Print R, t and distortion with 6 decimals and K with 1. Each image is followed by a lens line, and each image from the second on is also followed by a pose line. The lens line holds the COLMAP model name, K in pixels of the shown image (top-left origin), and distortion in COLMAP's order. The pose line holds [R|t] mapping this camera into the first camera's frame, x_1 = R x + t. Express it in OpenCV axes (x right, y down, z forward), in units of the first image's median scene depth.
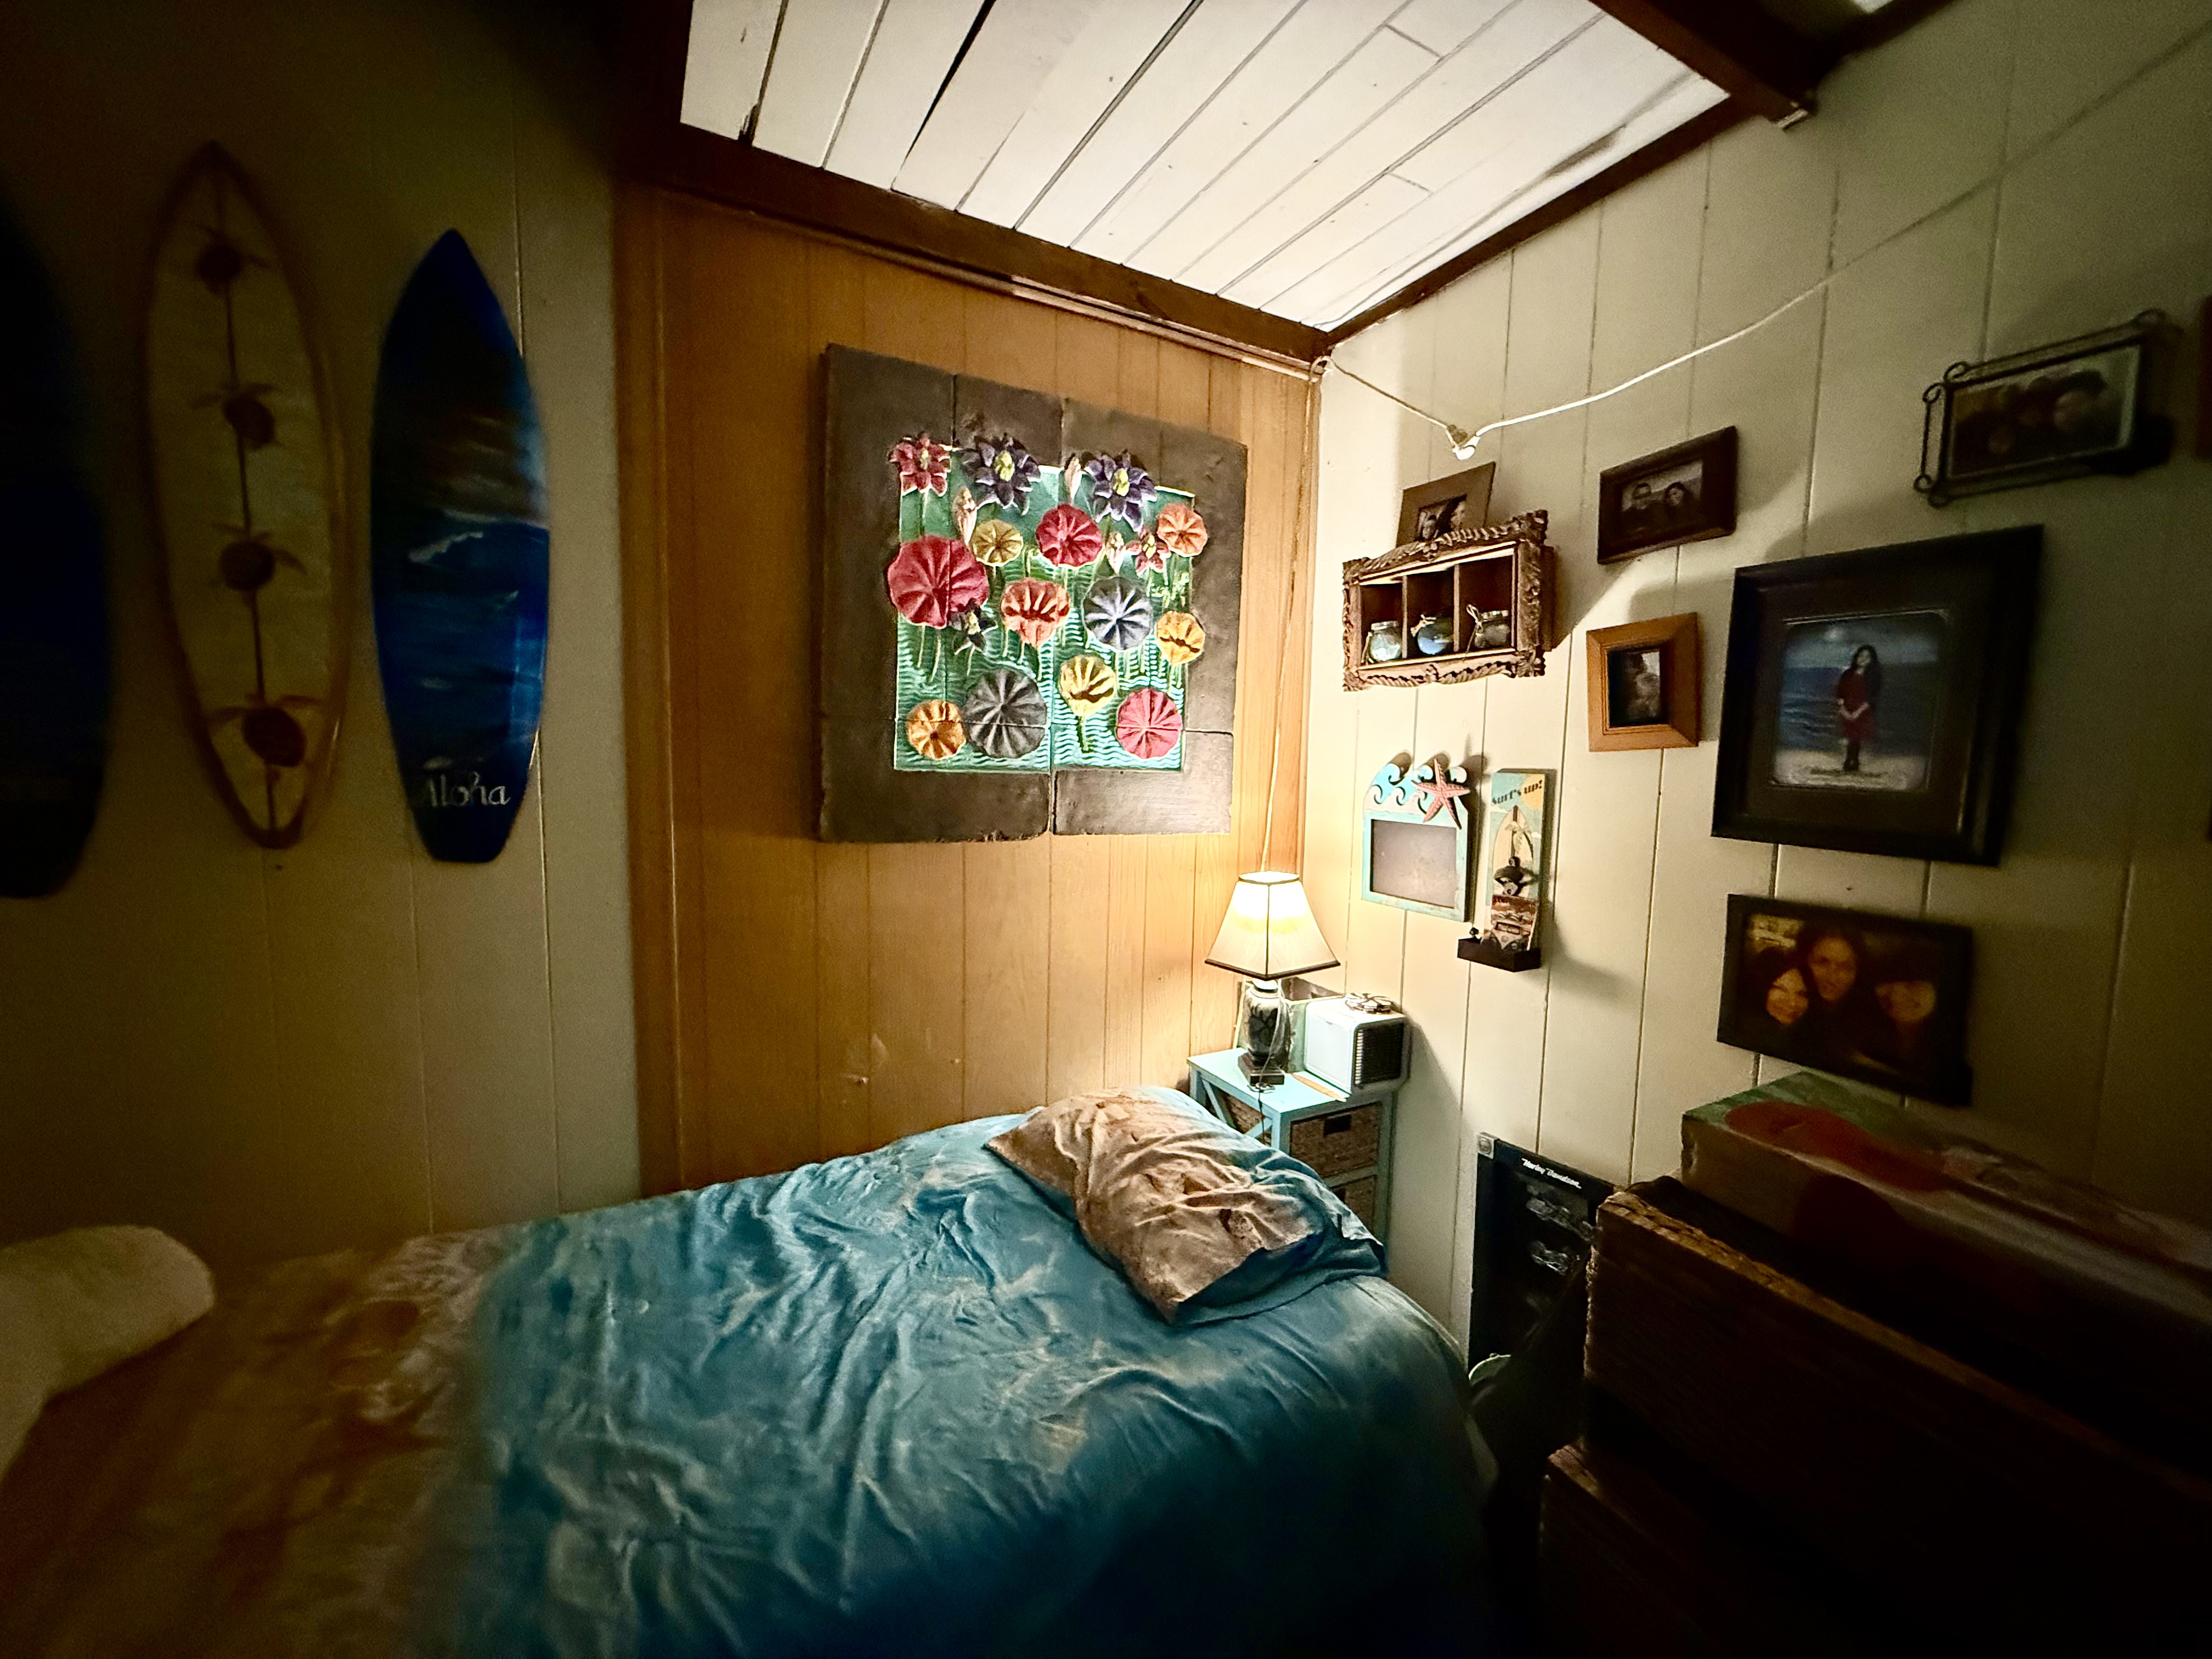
lens RADIAL K [[881.4, 0, 1104.4], [0, 881.4, 832.7], [0, 0, 1]] dist [0.006152, -0.001703]
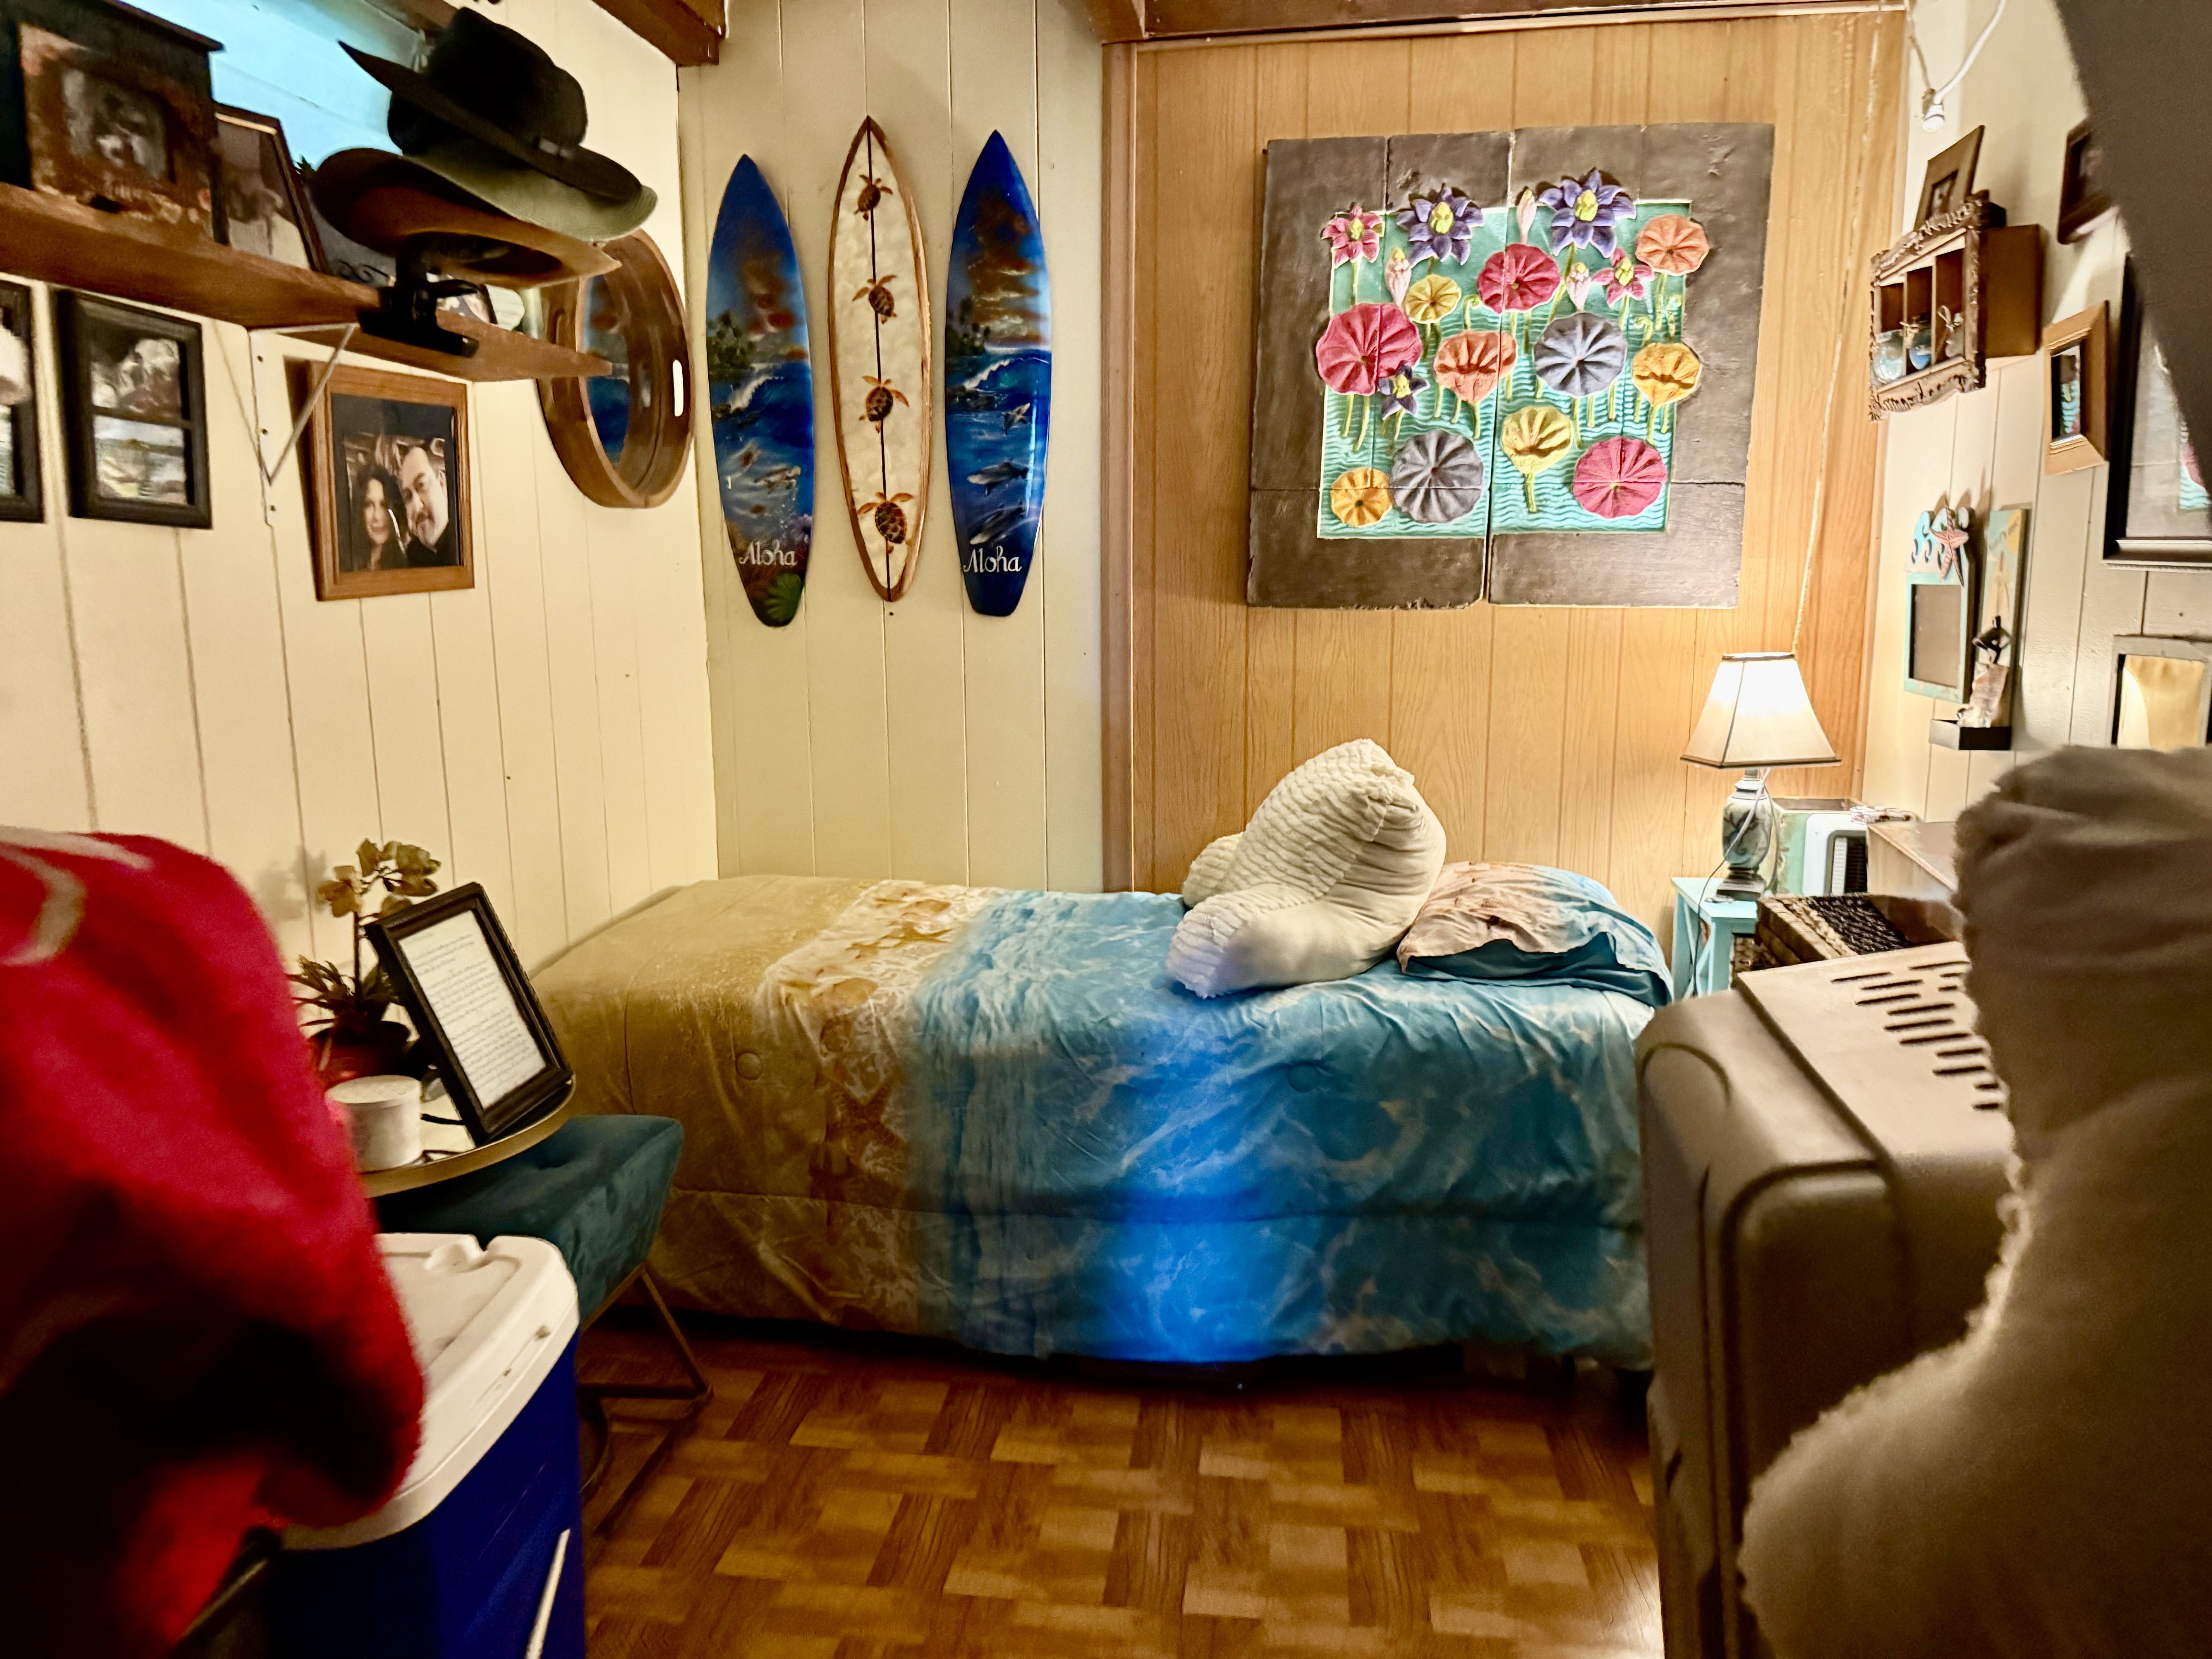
lens RADIAL K [[1566.5, 0, 1103.6], [0, 1566.5, 835.8], [0, 0, 1]] dist [0.011574, -0.032251]
pose [[0.799984, 0.072599, -0.595613, 0.666911], [-0.030696, 0.996305, 0.080211, 0.135992], [0.599235, -0.045885, 0.799257, -0.636144]]
